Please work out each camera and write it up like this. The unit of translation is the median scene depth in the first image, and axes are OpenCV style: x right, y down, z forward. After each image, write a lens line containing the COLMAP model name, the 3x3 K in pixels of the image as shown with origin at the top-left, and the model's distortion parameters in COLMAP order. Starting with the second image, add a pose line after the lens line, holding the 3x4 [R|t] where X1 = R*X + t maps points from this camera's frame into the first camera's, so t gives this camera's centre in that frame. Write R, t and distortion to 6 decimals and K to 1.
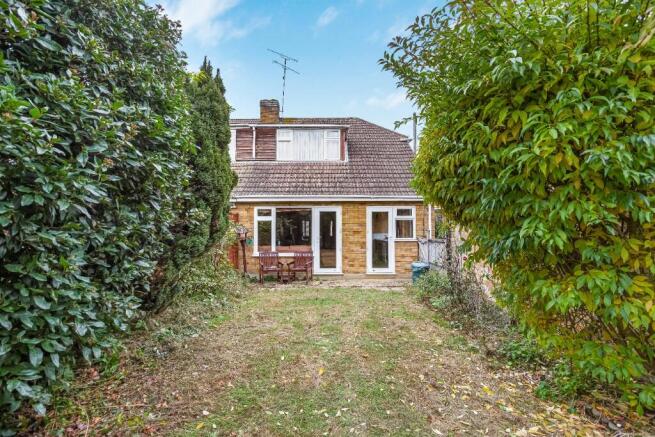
lens RADIAL K [[293.9, 0, 325.6], [0, 293.9, 219.3], [0, 0, 1]] dist [-0.000606, 0.003752]
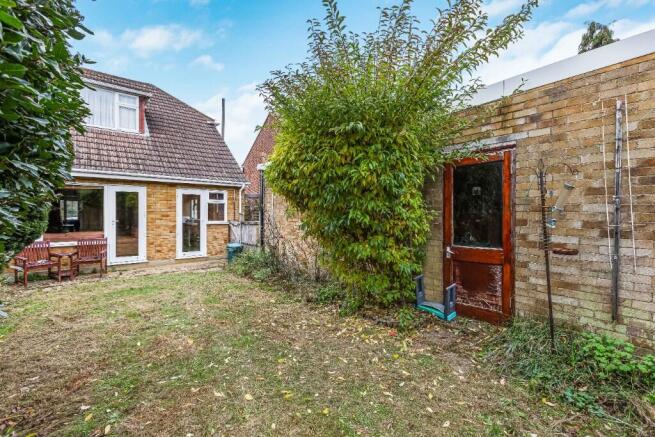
lens RADIAL K [[293.9, 0, 328.6], [0, 293.9, 216.7], [0, 0, 1]] dist [-0.000606, 0.003752]
pose [[0.764471, -0.002384, 0.644653, -0.106392], [-0.029103, 0.998846, 0.038207, -0.003142], [-0.644001, -0.047969, 0.763520, -0.050020]]
